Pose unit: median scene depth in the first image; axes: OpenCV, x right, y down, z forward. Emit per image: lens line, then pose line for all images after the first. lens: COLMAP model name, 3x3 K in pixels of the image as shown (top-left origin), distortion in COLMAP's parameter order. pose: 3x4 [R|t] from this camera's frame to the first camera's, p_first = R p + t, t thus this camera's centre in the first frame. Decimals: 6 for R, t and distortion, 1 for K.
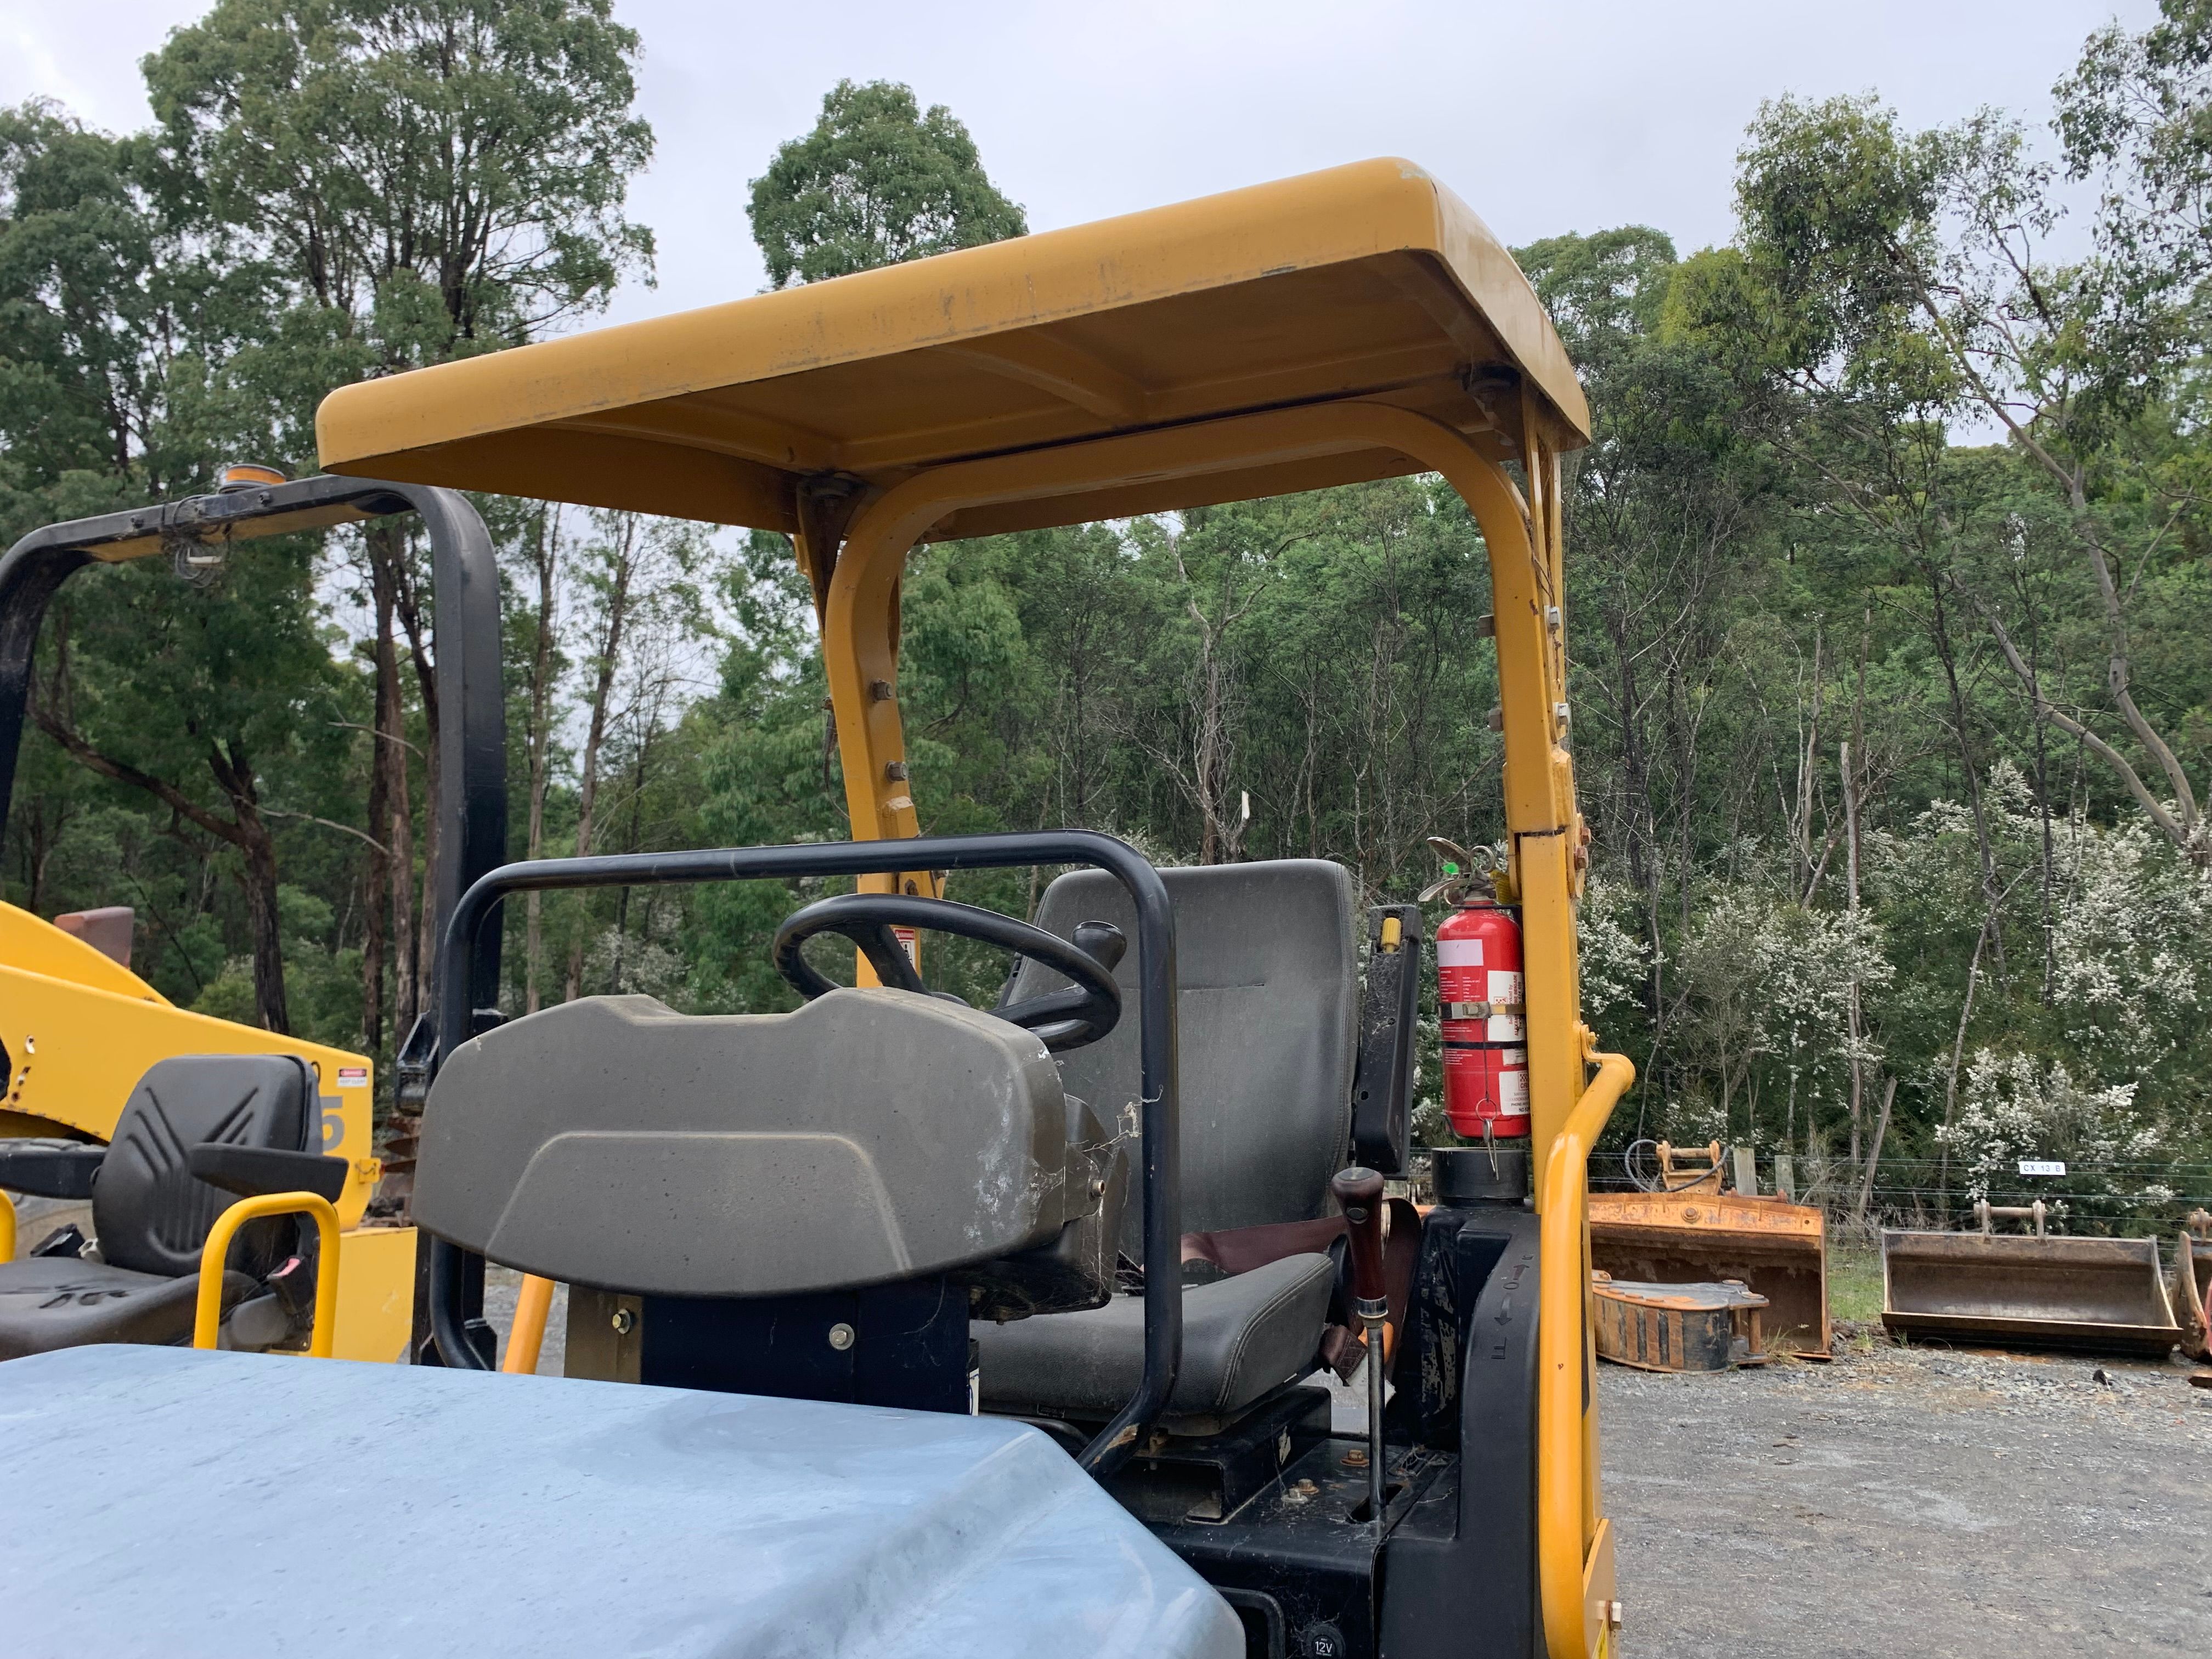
lens RADIAL K [[1687.2, 0, 1080.5], [0, 1687.2, 828.8], [0, 0, 1]] dist [0.035978, -0.035008]
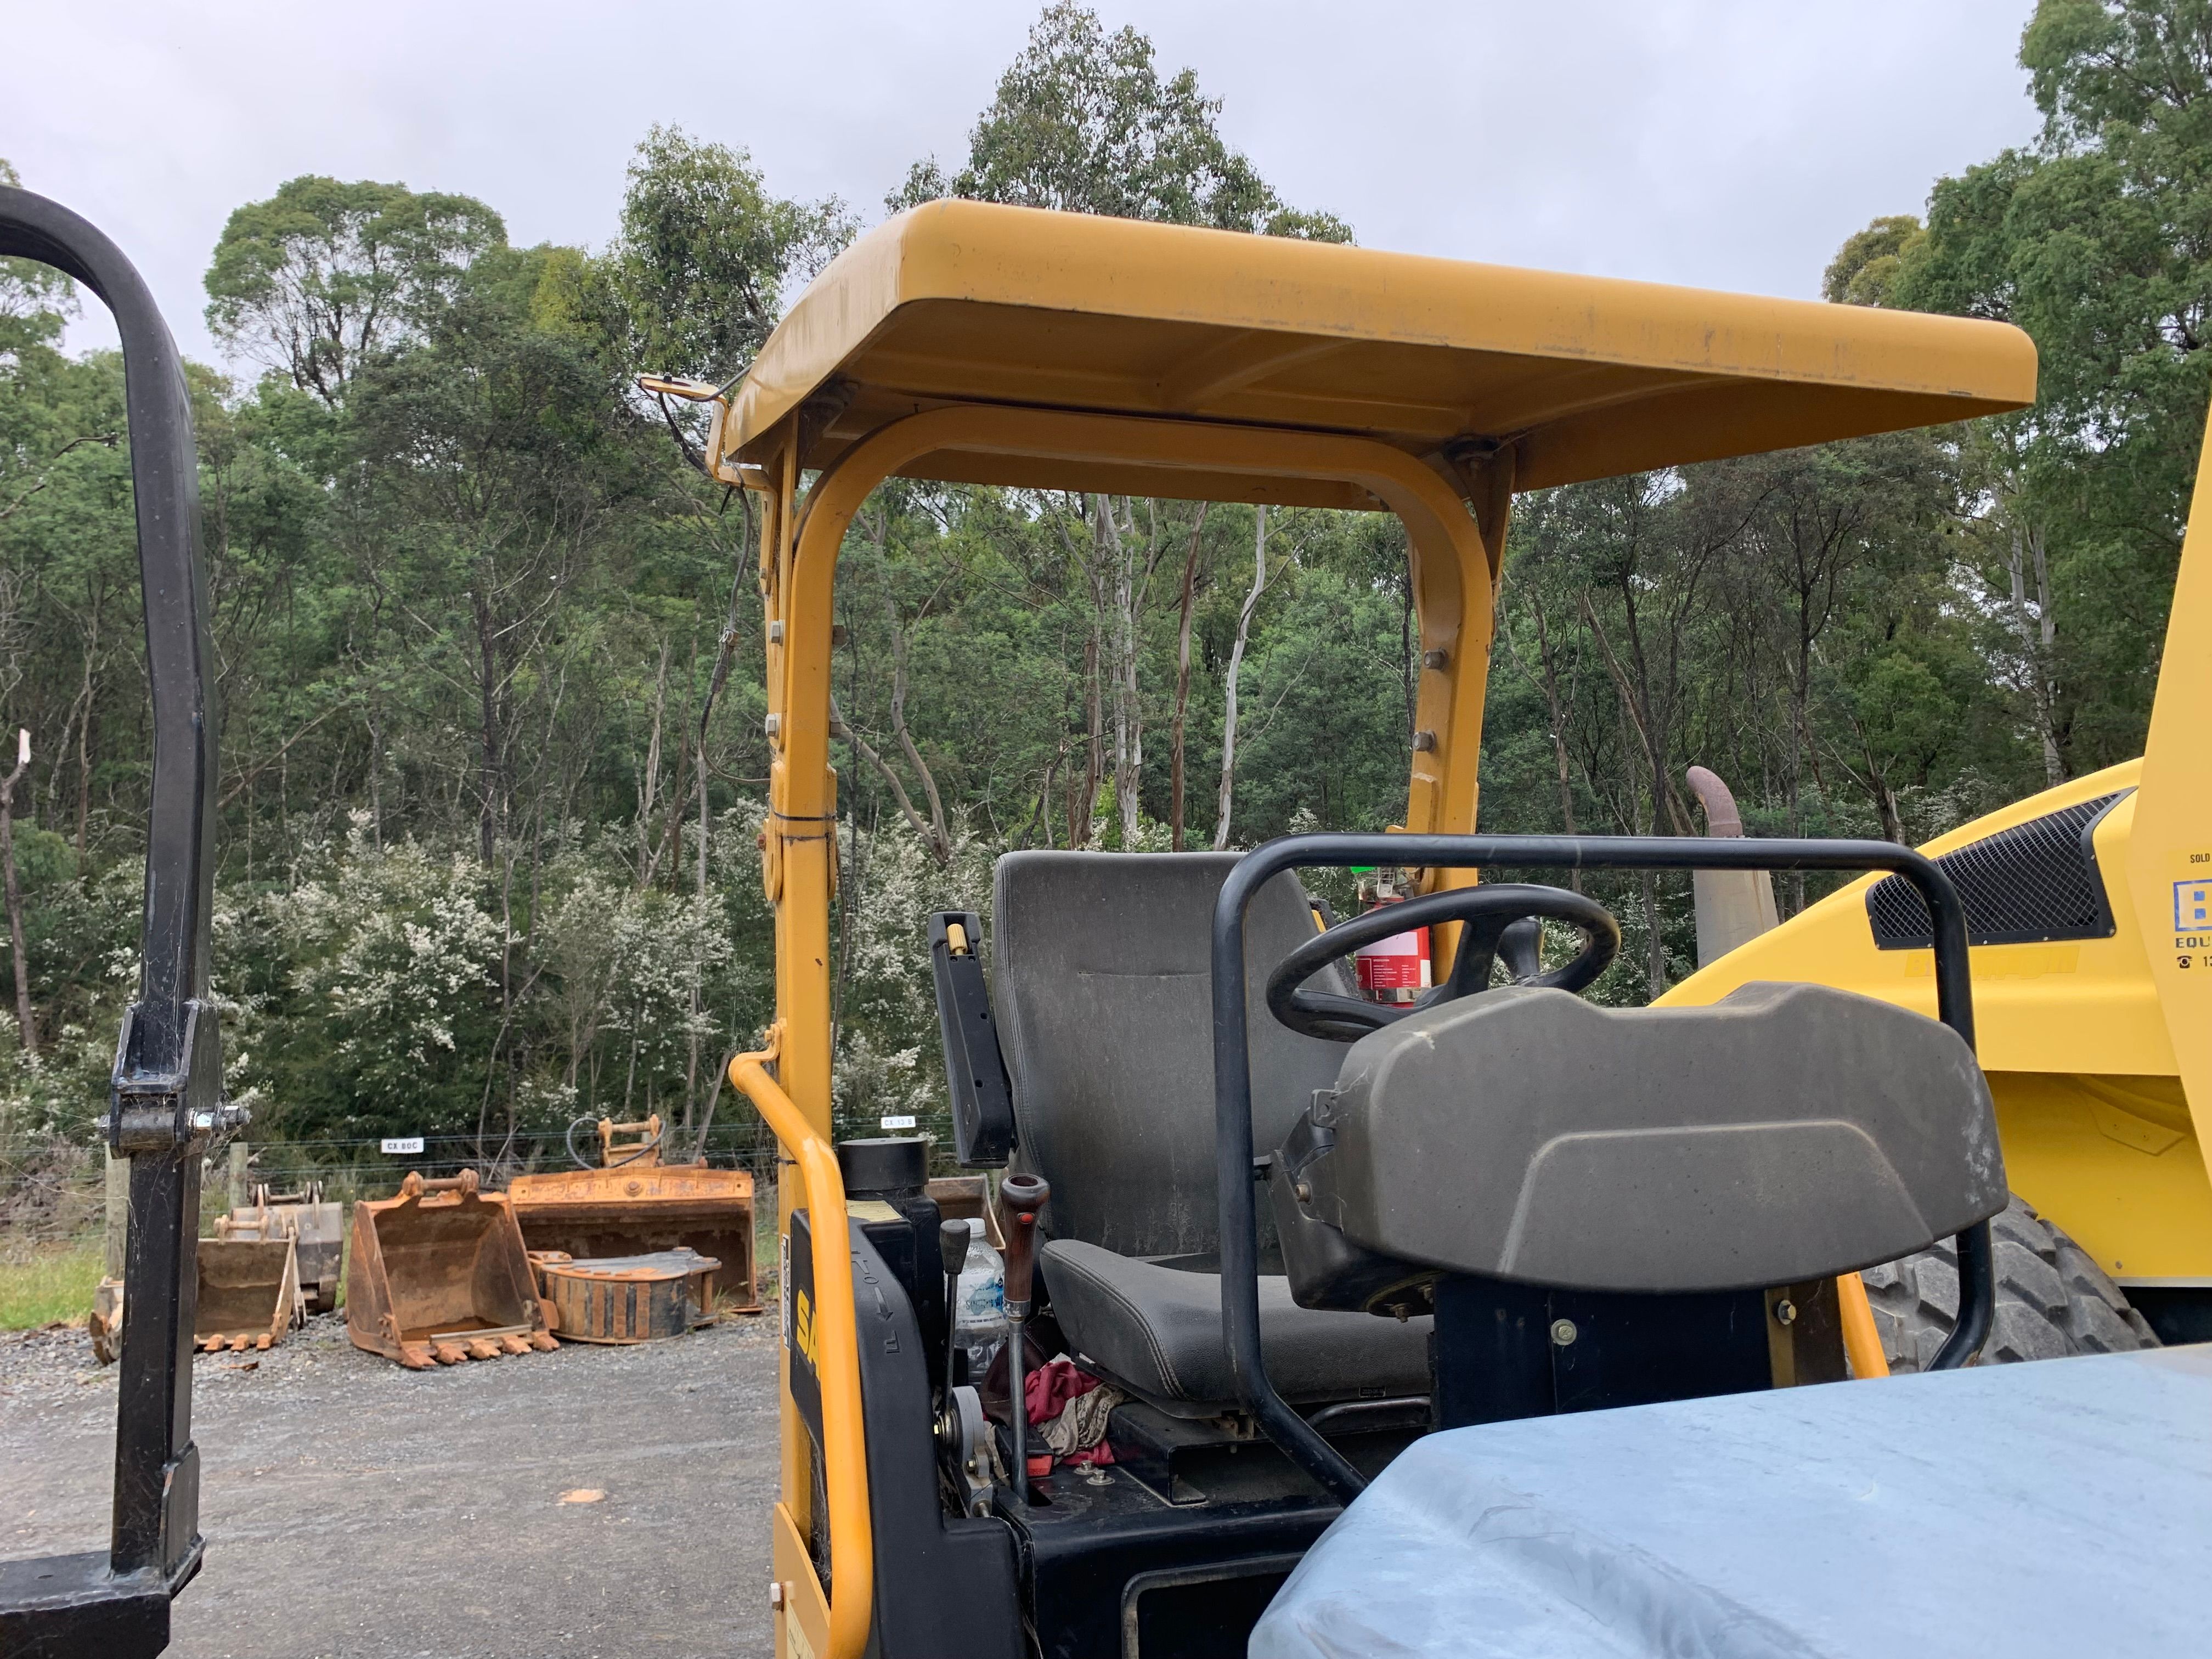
lens RADIAL K [[1687.2, 0, 1071.9], [0, 1687.2, 798.6], [0, 0, 1]] dist [0.035978, -0.035008]
pose [[0.758090, 0.069139, 0.648474, -0.071126], [-0.065974, 0.997394, -0.029214, 0.002524], [-0.648804, -0.020636, 0.760676, 0.029744]]
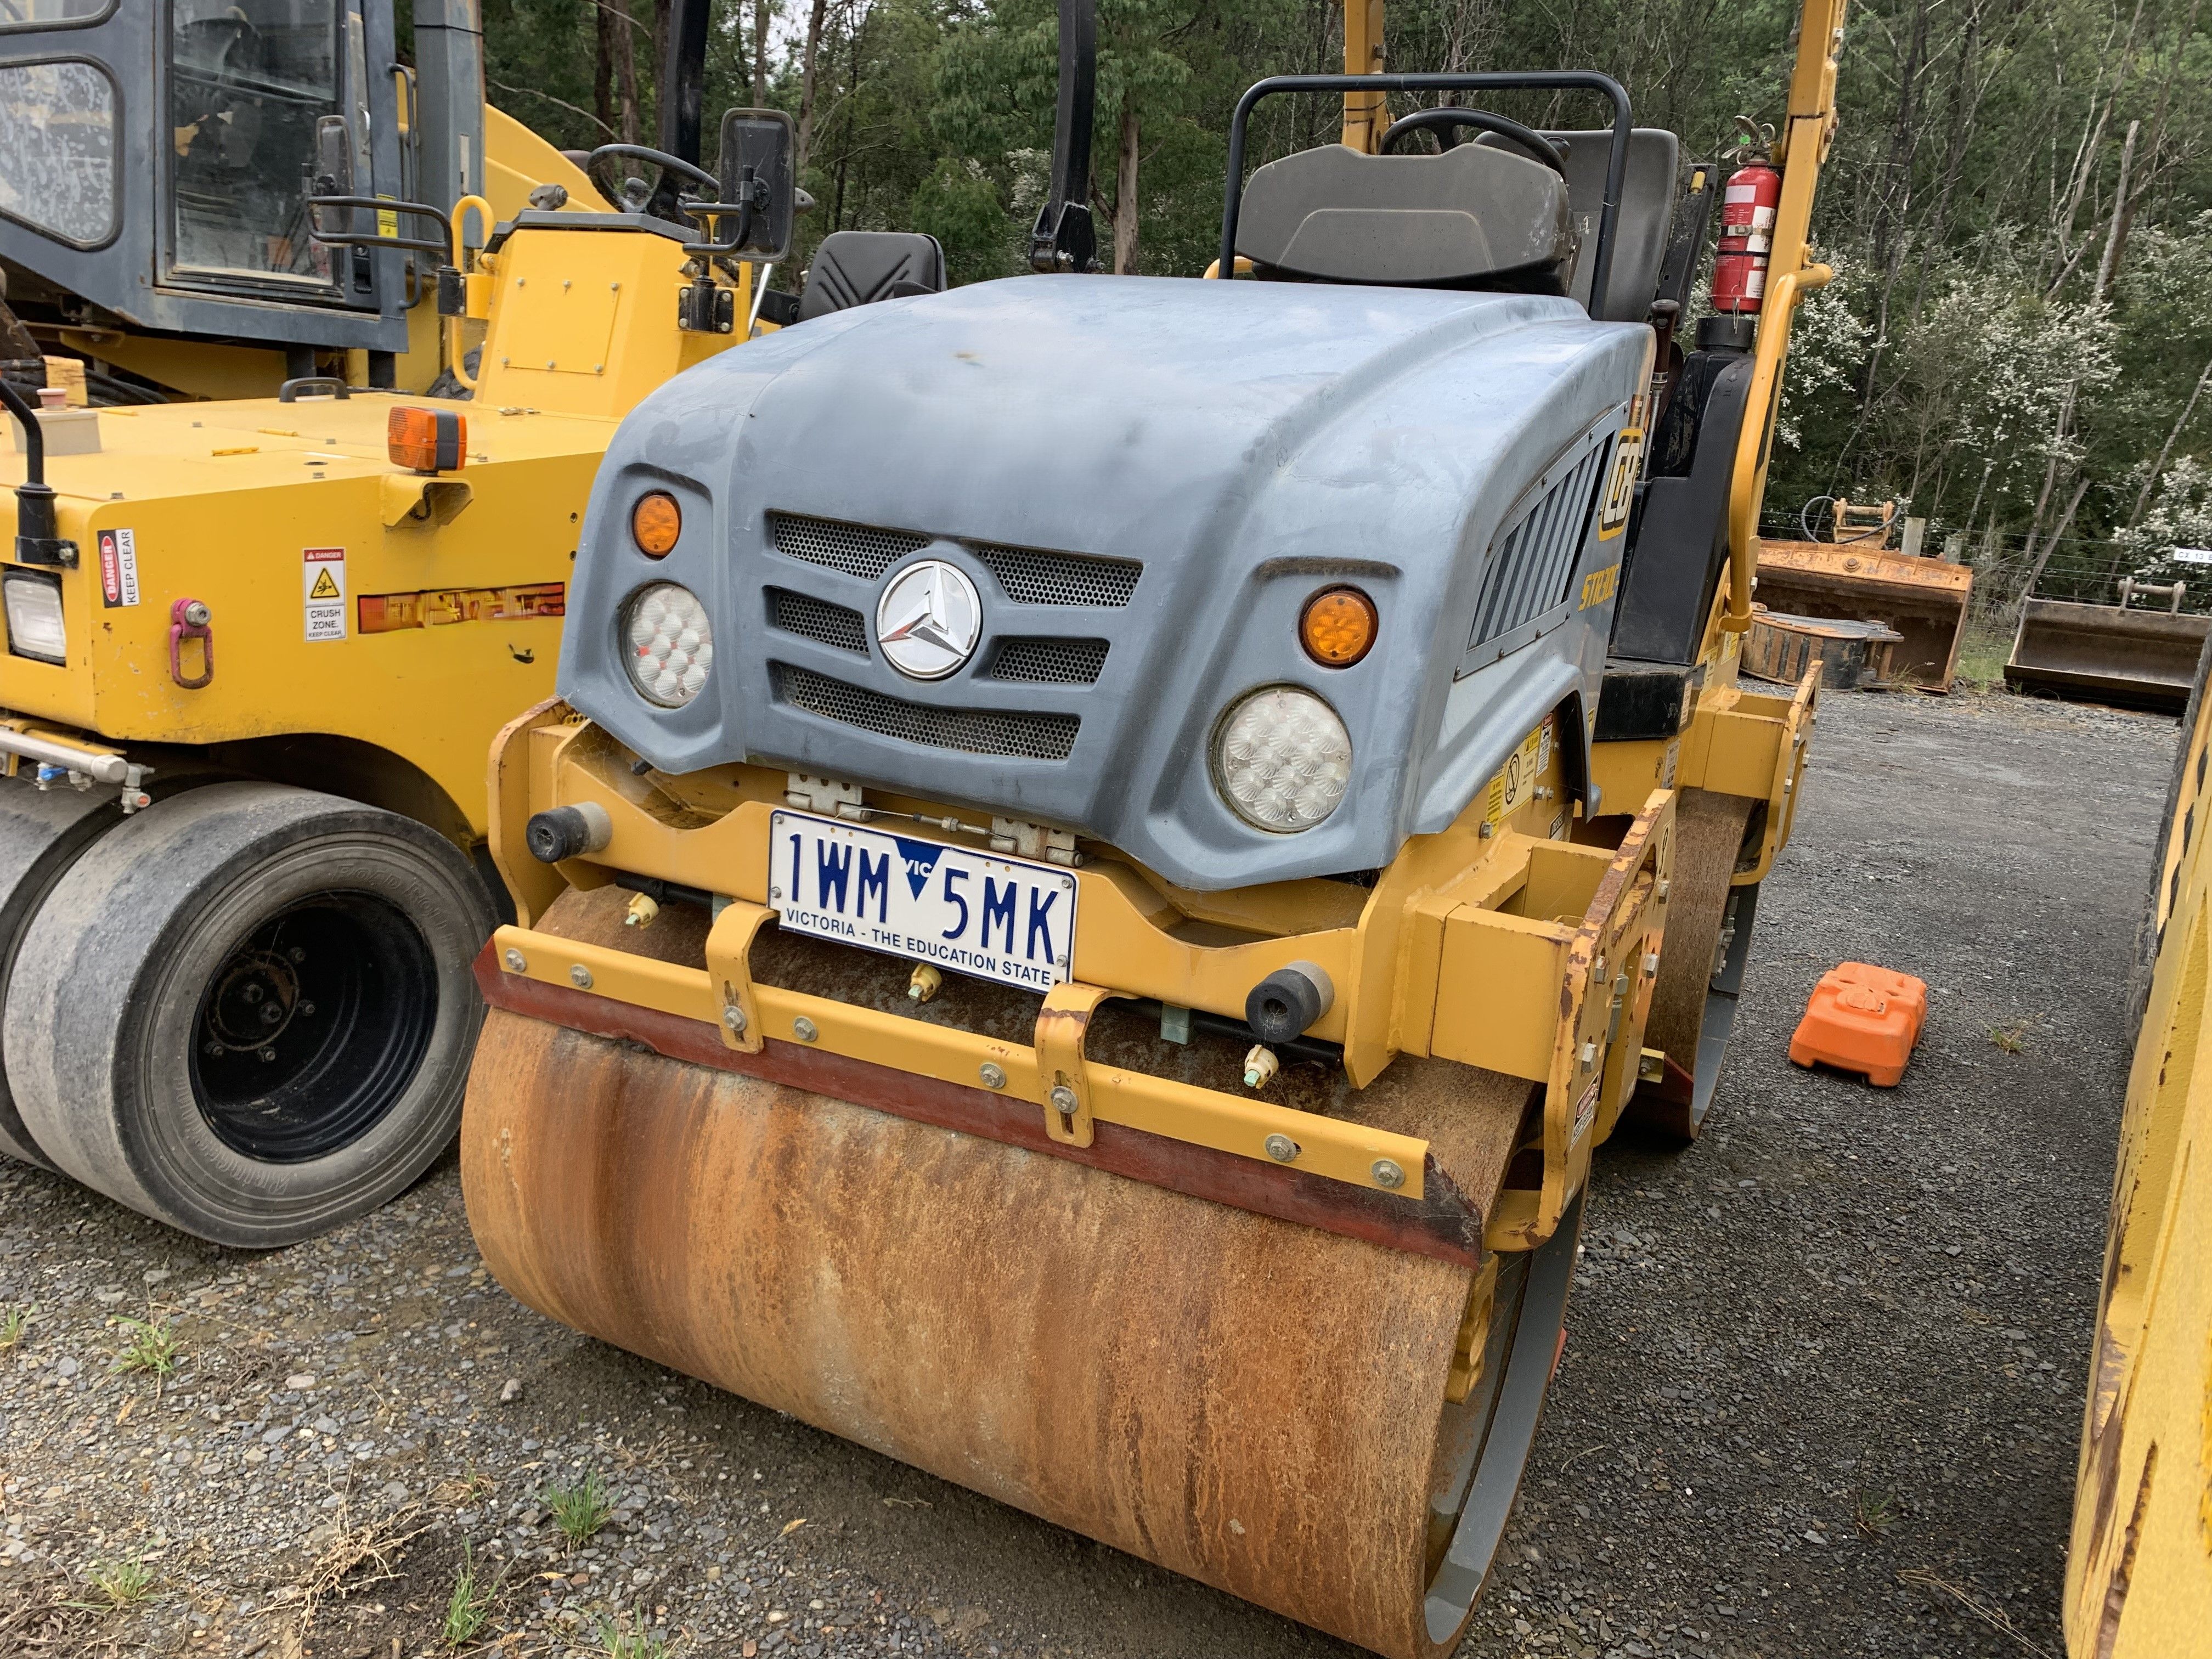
lens RADIAL K [[1687.2, 0, 1101.6], [0, 1687.2, 823.9], [0, 0, 1]] dist [0.035978, -0.035008]
pose [[0.992923, 0.099387, -0.065005, -0.022971], [-0.069223, 0.929132, 0.363210, 0.008917], [0.096497, -0.356140, 0.929437, -0.083376]]
